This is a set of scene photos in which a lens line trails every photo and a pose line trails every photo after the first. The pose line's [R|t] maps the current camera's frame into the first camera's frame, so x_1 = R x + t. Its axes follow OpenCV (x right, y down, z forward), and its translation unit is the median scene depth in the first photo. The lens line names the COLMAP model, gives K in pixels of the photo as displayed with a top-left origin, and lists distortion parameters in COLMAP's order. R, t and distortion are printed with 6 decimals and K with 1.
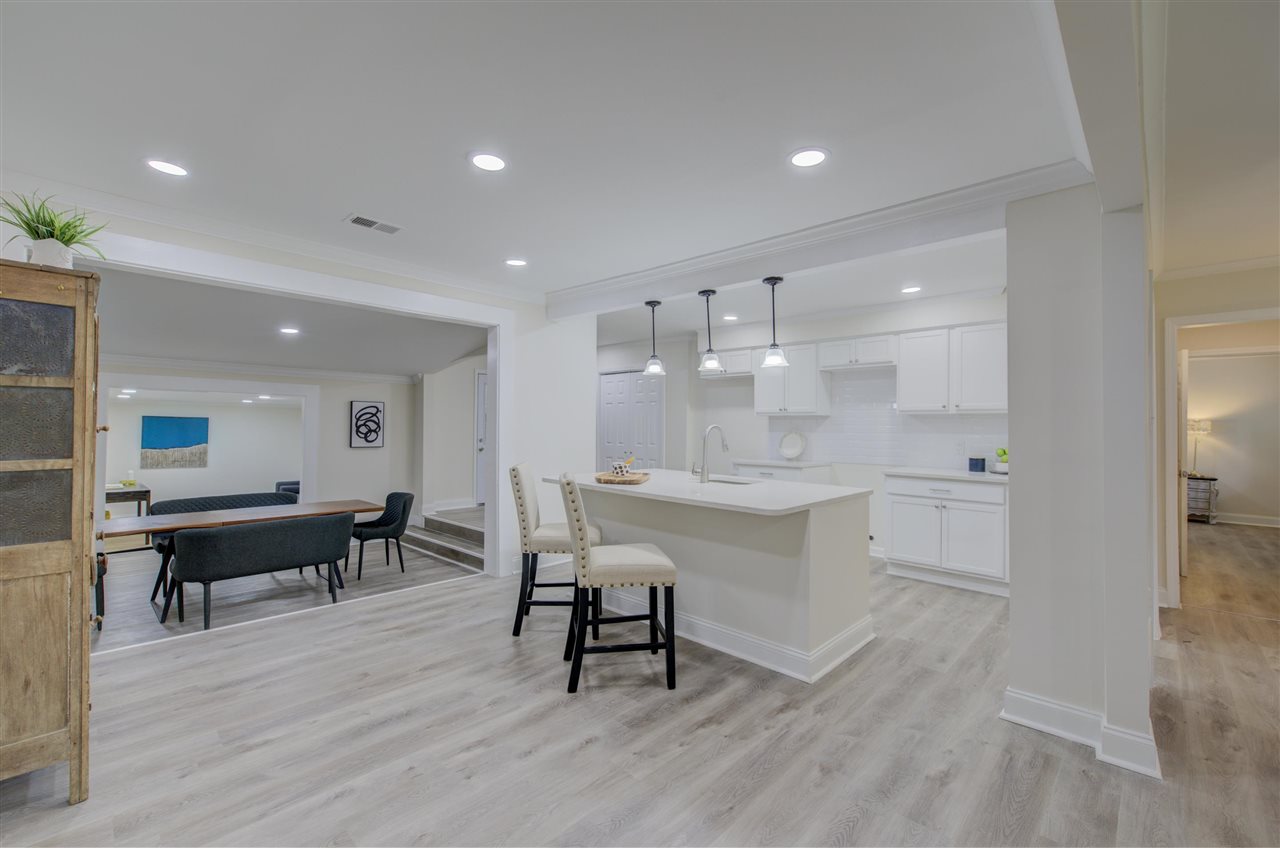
lens RADIAL K [[547.4, 0, 640.0], [0, 547.4, 424.0], [0, 0, 1]] dist [0.011914, -0.000464]
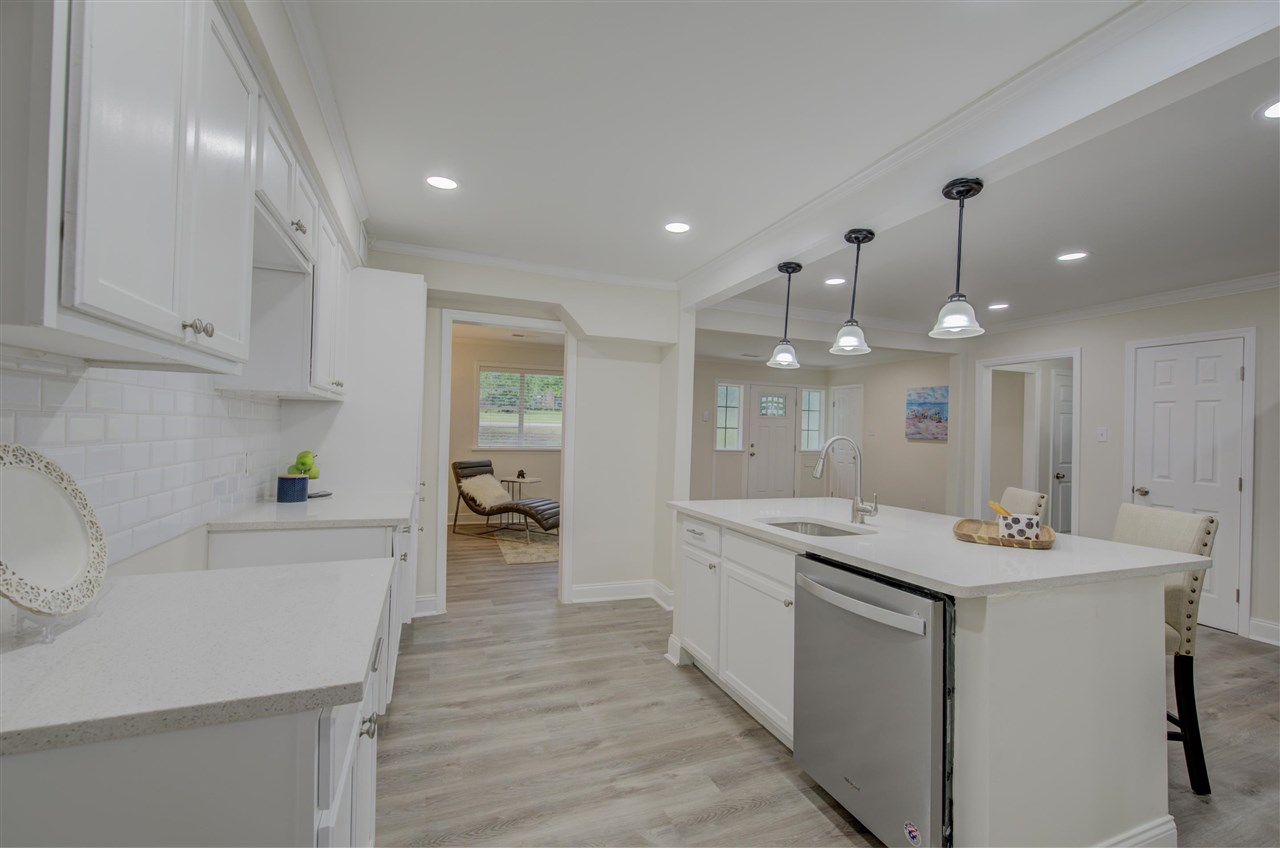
lens RADIAL K [[547.4, 0, 640.0], [0, 547.4, 424.0], [0, 0, 1]] dist [0.011914, -0.000464]
pose [[-0.908911, -0.025857, 0.416187, 0.065179], [-0.035269, 0.999266, -0.014940, 0.004924], [-0.415495, -0.028258, -0.909156, 1.356206]]
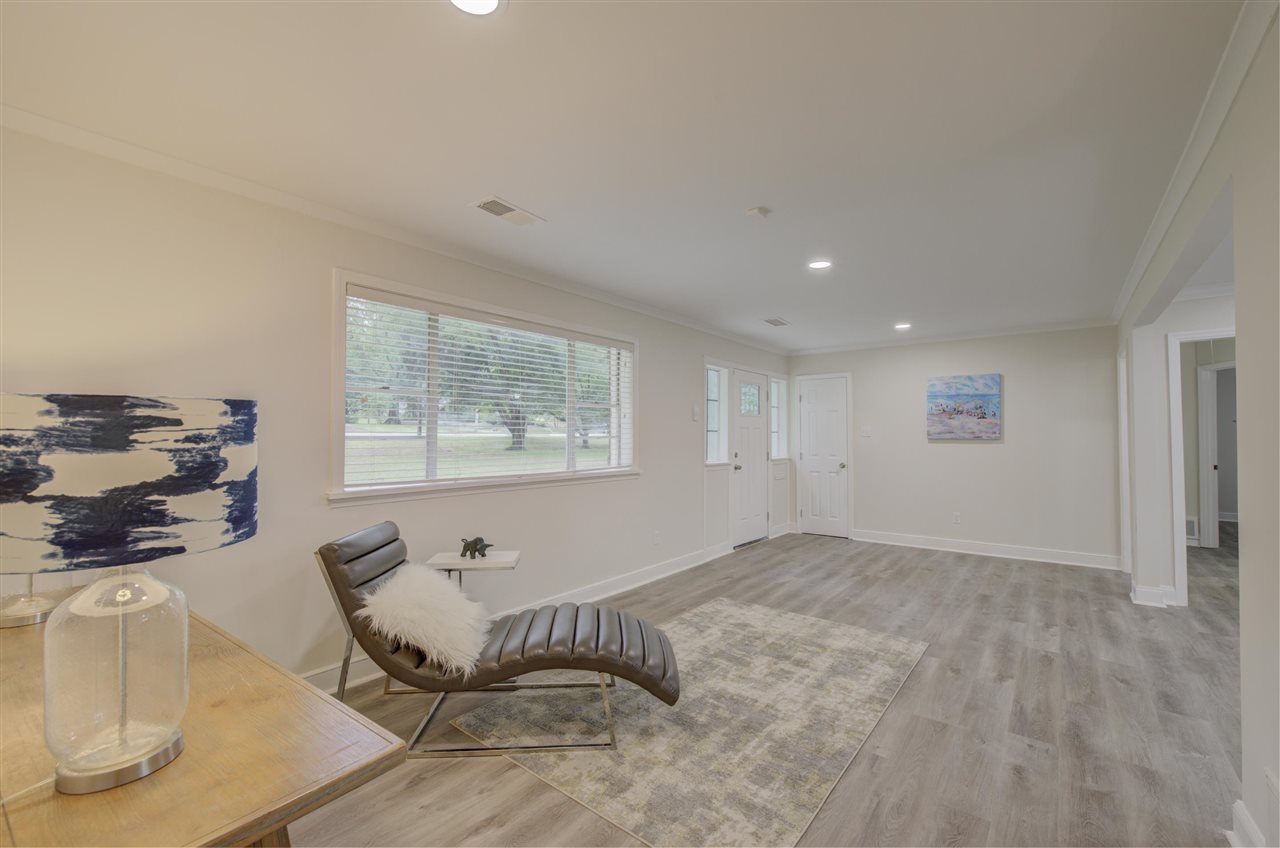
lens RADIAL K [[539.4, 0, 639.1], [0, 539.4, 429.8], [0, 0, 1]] dist [0.000212, -0.000313]
pose [[-0.995655, -0.006884, -0.092860, 0.854238], [-0.004564, 0.999673, -0.025174, 0.009406], [0.093003, -0.024641, -0.995361, 0.767543]]
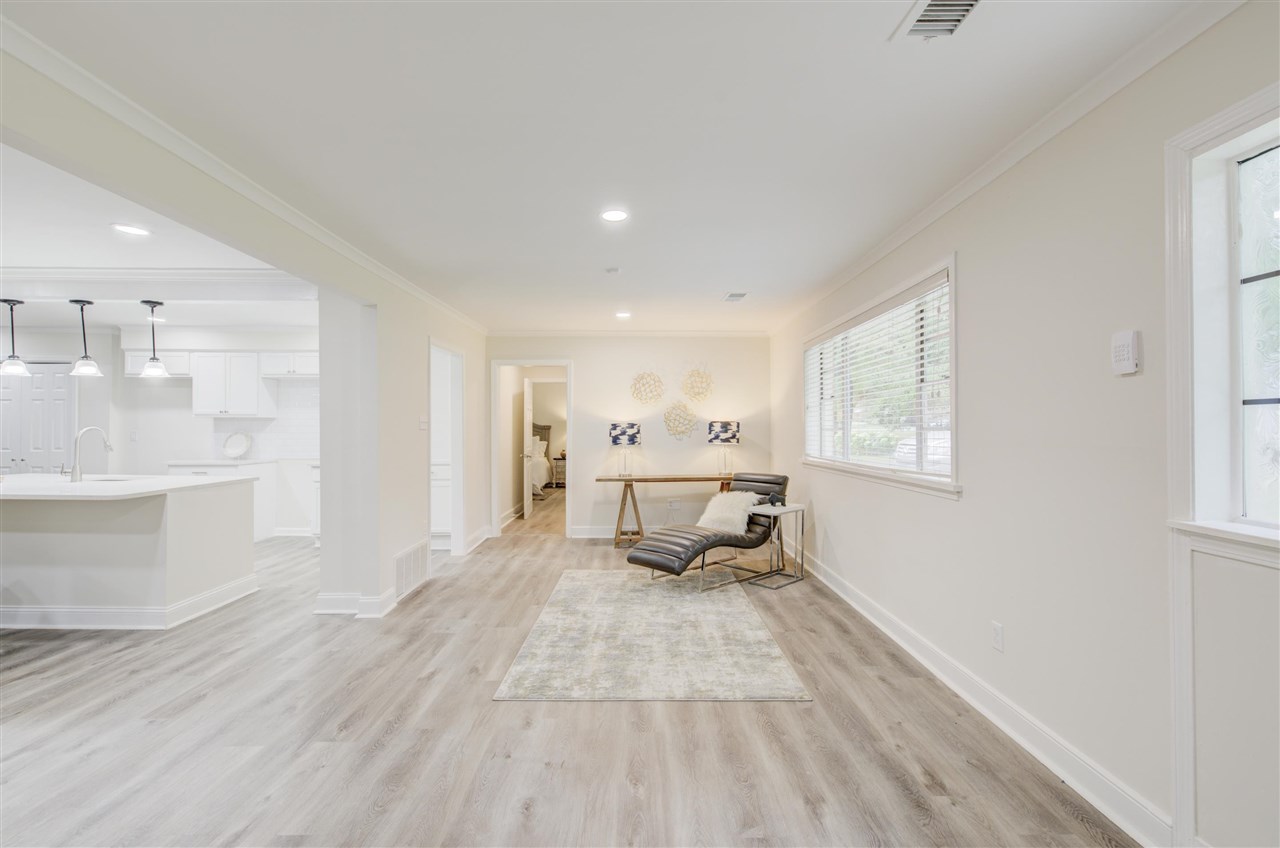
lens RADIAL K [[547.4, 0, 640.0], [0, 547.4, 424.0], [0, 0, 1]] dist [0.011914, -0.000464]
pose [[0.724579, -0.000492, 0.689192, 0.132919], [-0.000089, 1.000000, 0.000807, -0.004367], [-0.689192, -0.000646, 0.724579, -0.412564]]
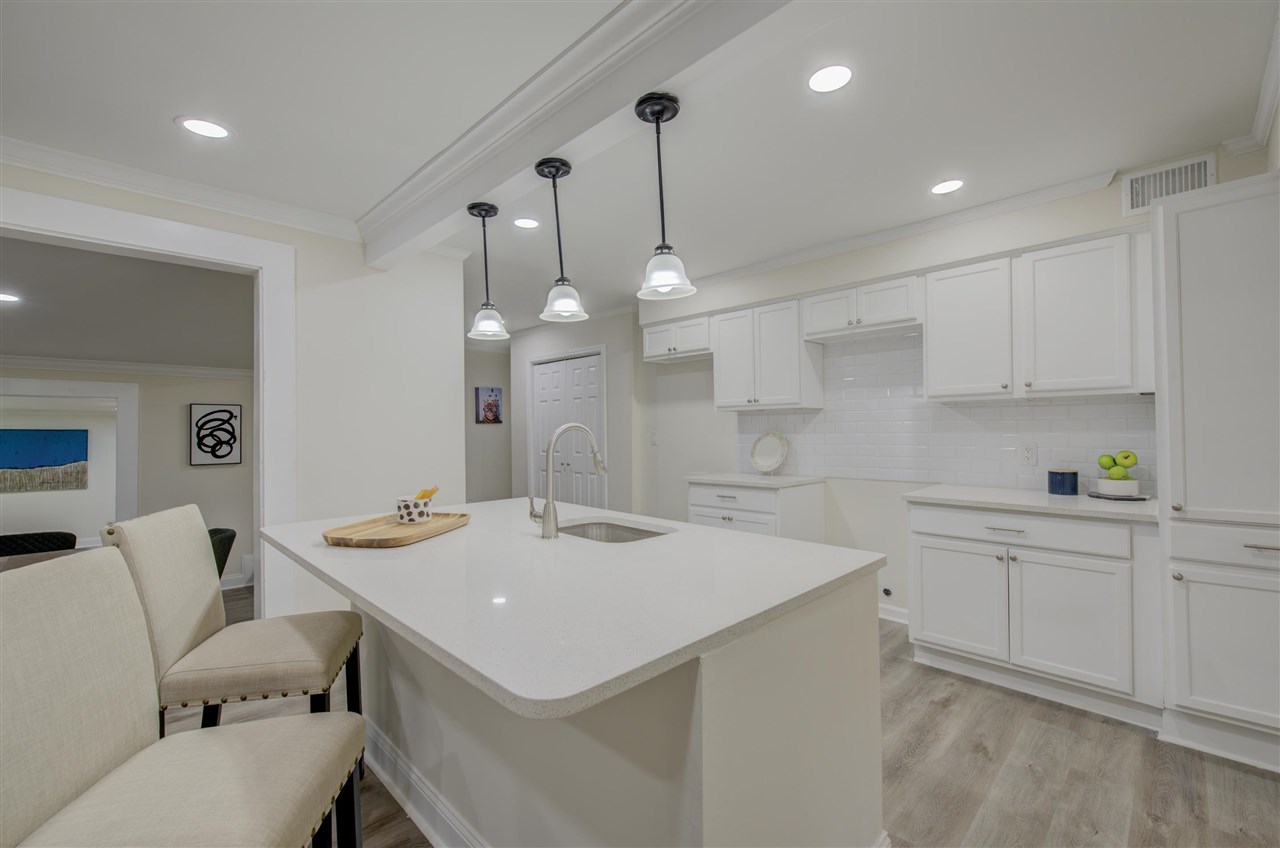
lens RADIAL K [[546.2, 0, 638.4], [0, 546.2, 427.6], [0, 0, 1]] dist [0.007839, -0.000123]
pose [[0.999335, -0.019769, -0.030630, 0.169946], [0.019746, 0.999804, -0.001050, 0.005765], [0.030644, 0.000444, 0.999530, 0.388111]]
